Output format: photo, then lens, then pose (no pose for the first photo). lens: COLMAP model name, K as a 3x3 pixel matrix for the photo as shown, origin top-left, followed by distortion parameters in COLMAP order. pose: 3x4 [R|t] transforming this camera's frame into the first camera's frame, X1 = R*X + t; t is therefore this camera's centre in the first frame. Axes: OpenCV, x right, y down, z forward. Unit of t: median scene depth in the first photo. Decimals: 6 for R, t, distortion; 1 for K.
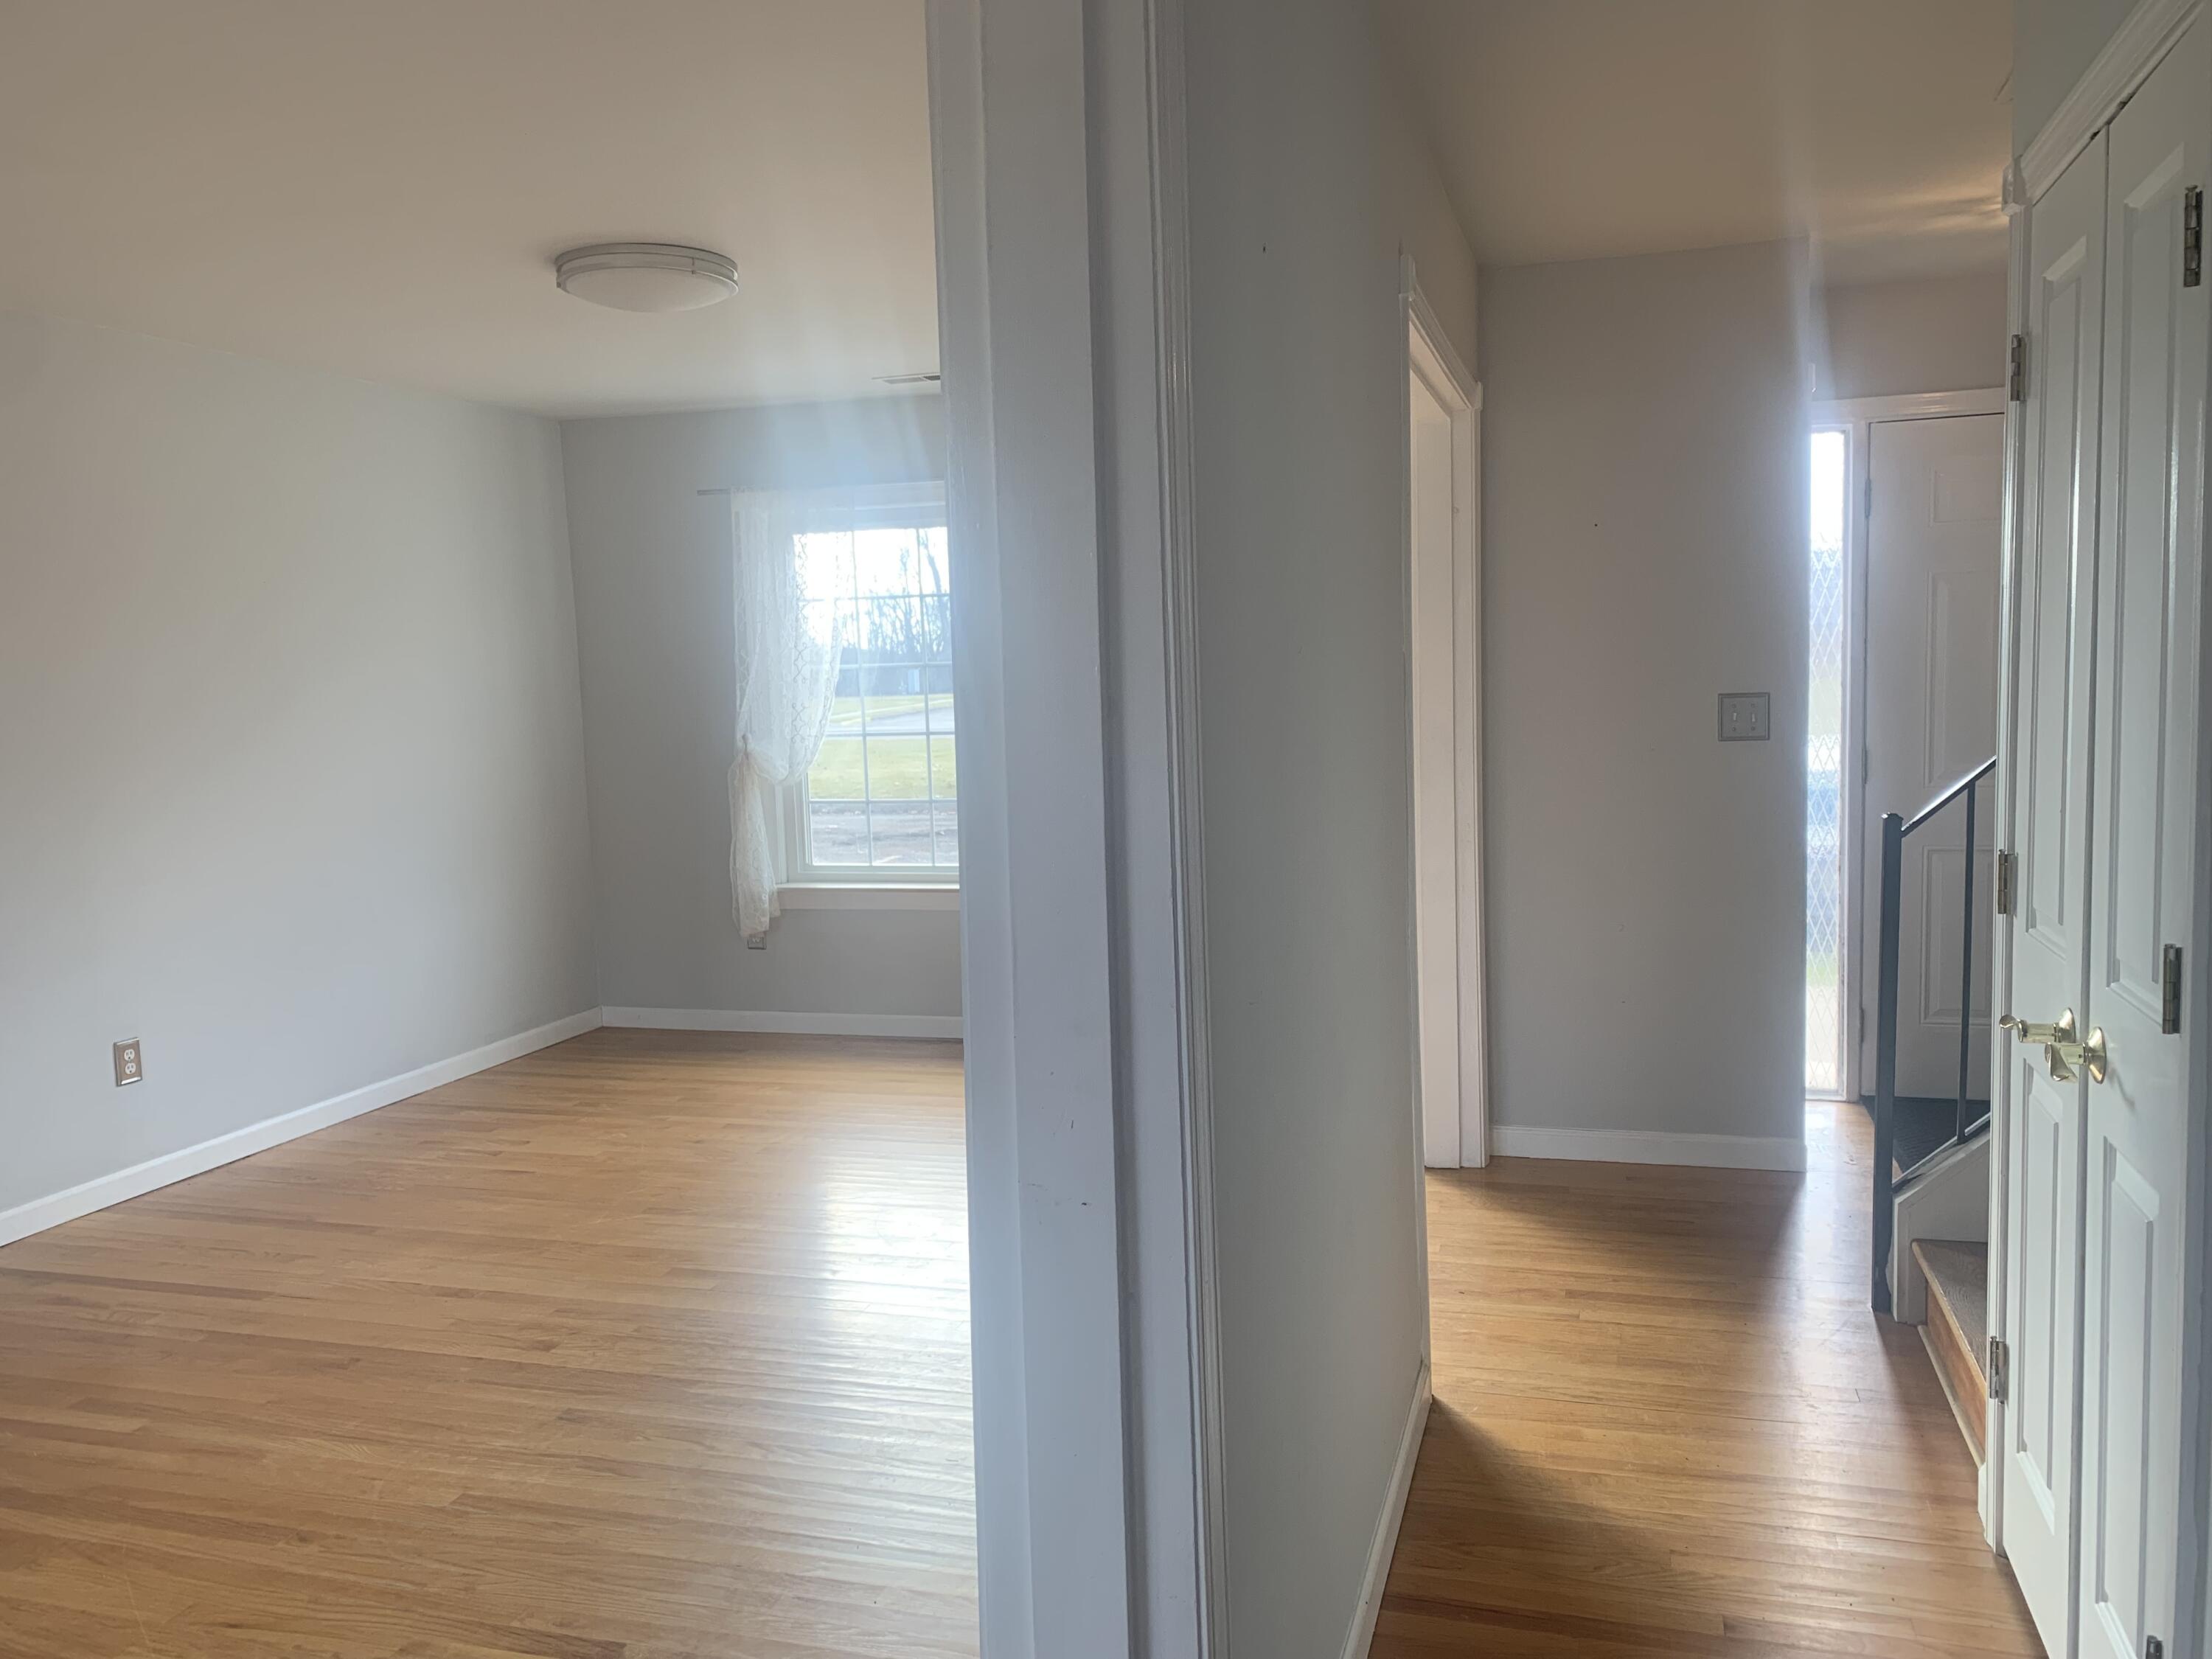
lens RADIAL K [[1684.0, 0, 1098.8], [0, 1684.0, 826.9], [0, 0, 1]] dist [0.044167, -0.044587]
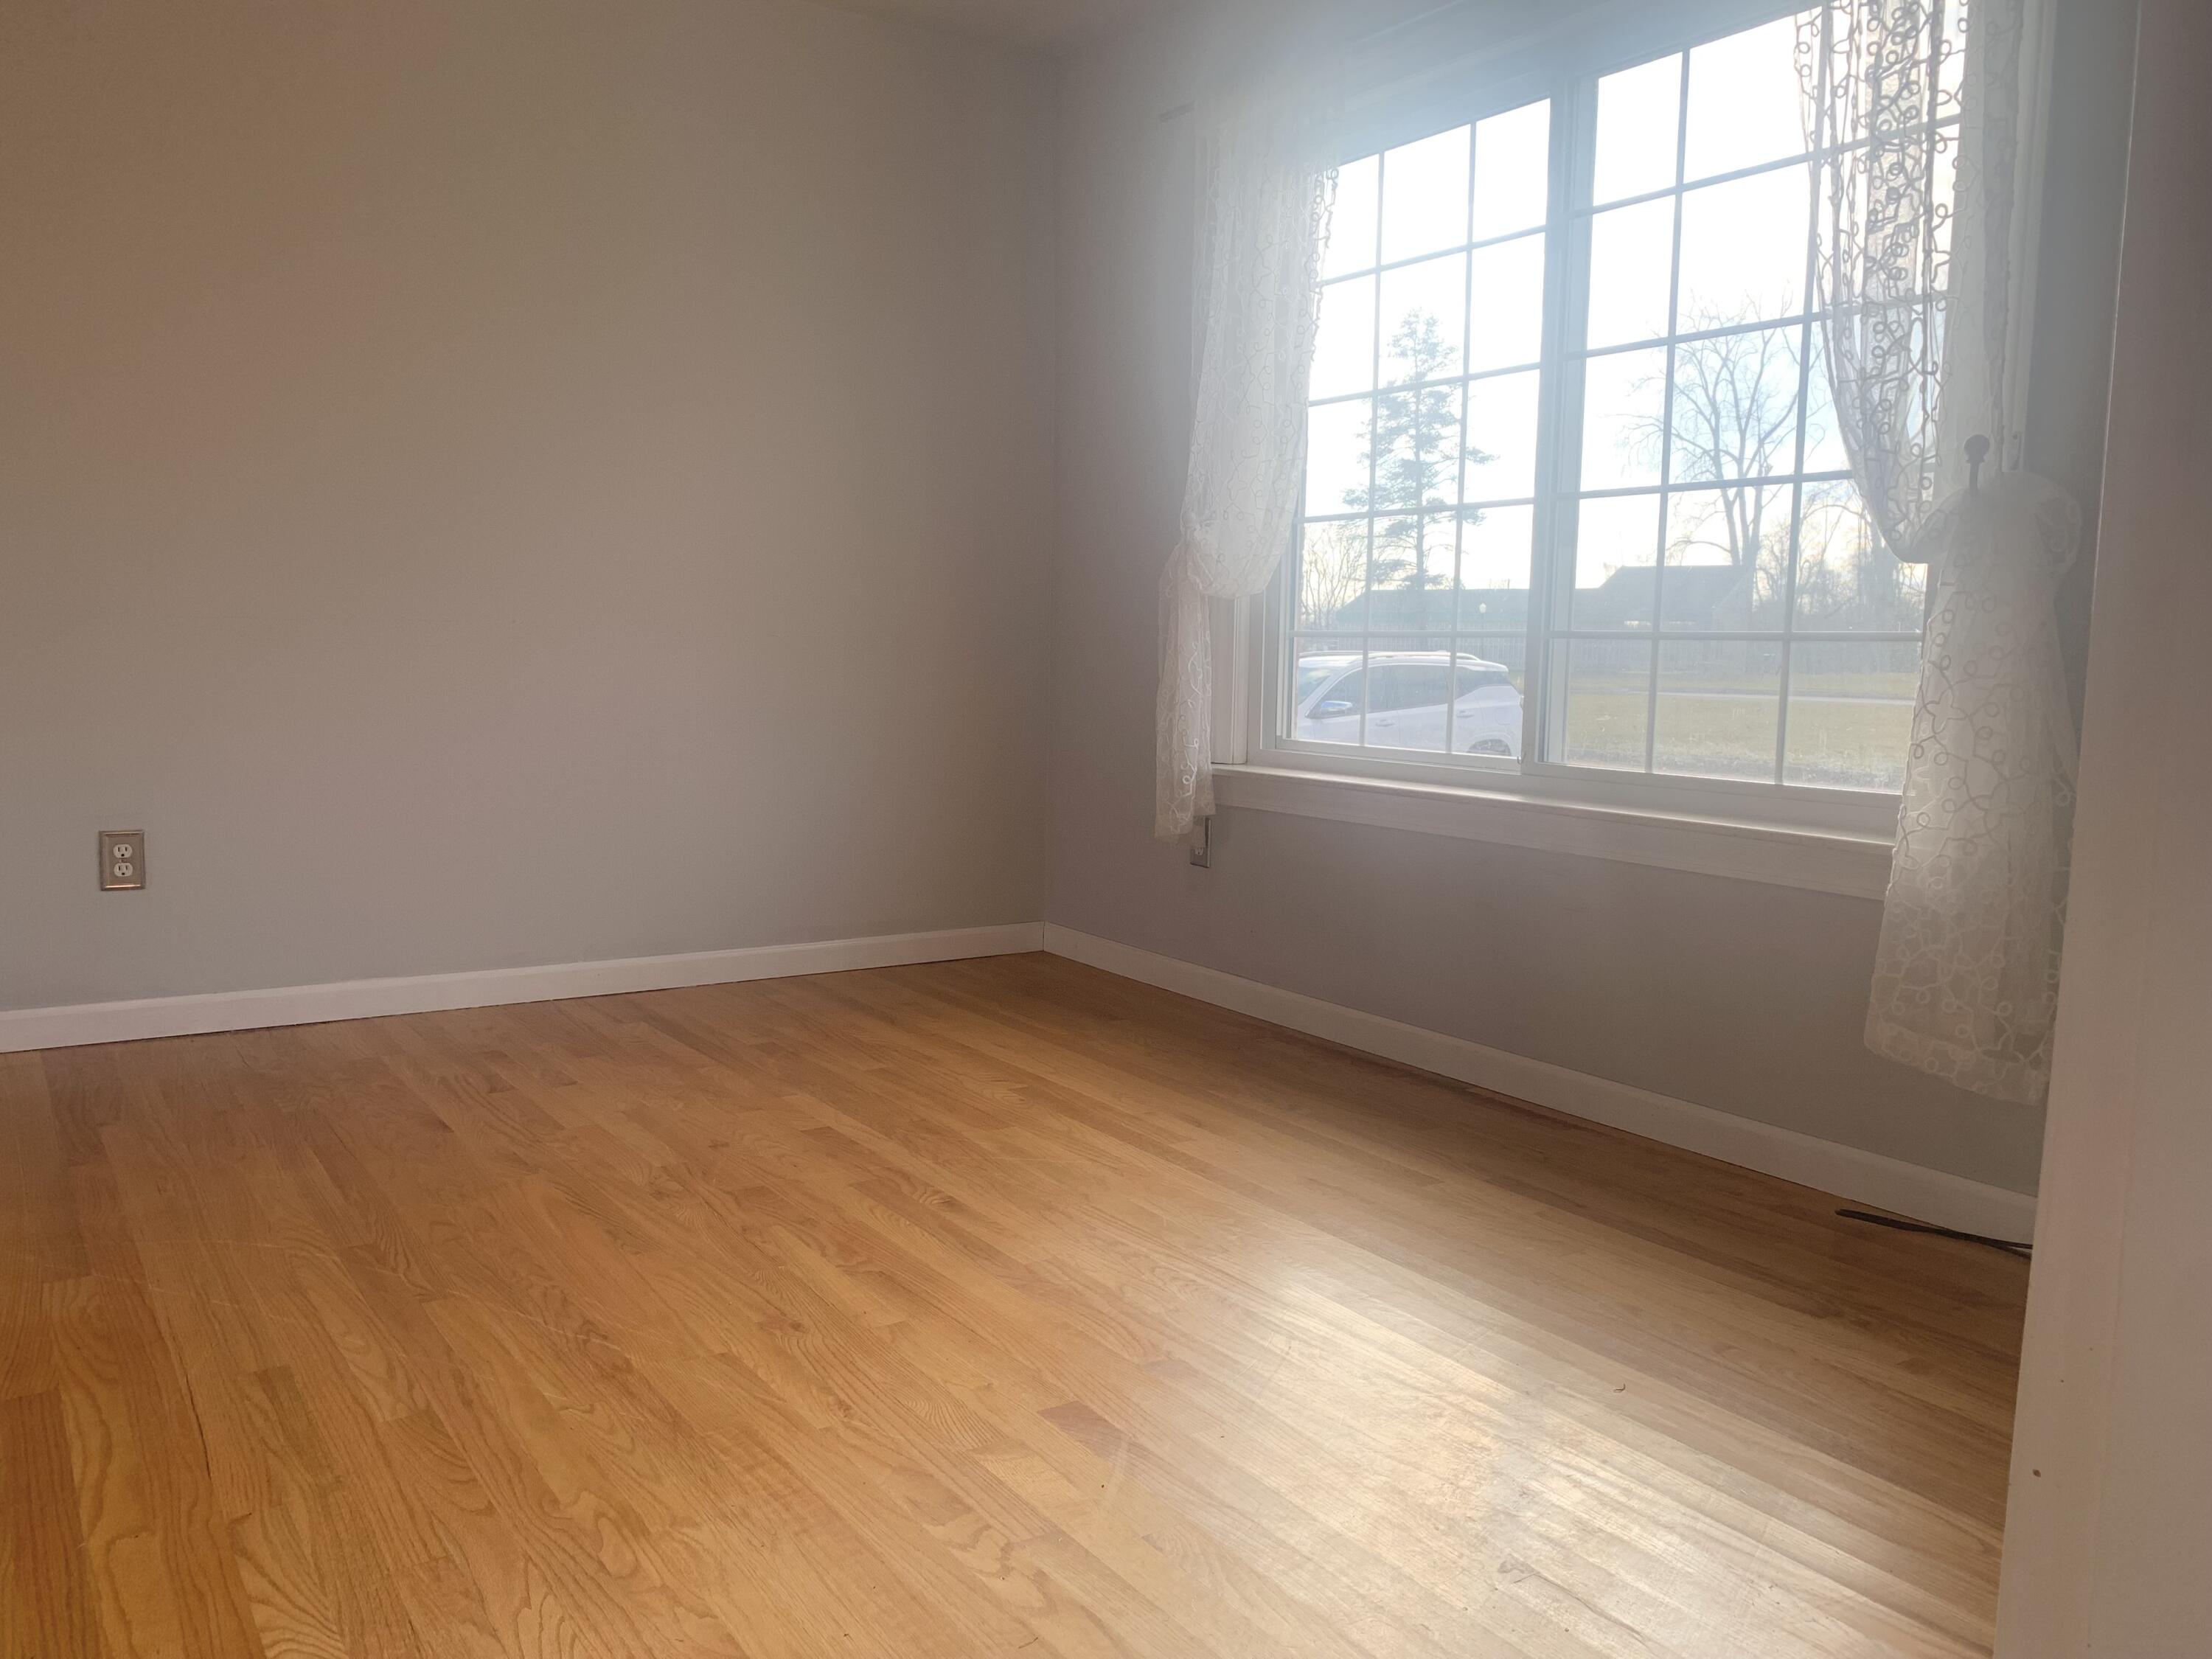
lens RADIAL K [[1684.0, 0, 1096.5], [0, 1684.0, 843.9], [0, 0, 1]] dist [0.044167, -0.044587]
pose [[0.762811, 0.123112, -0.634793, 0.210198], [-0.103765, 0.992291, 0.067754, 0.033959], [0.638241, 0.014185, 0.769706, 0.650714]]
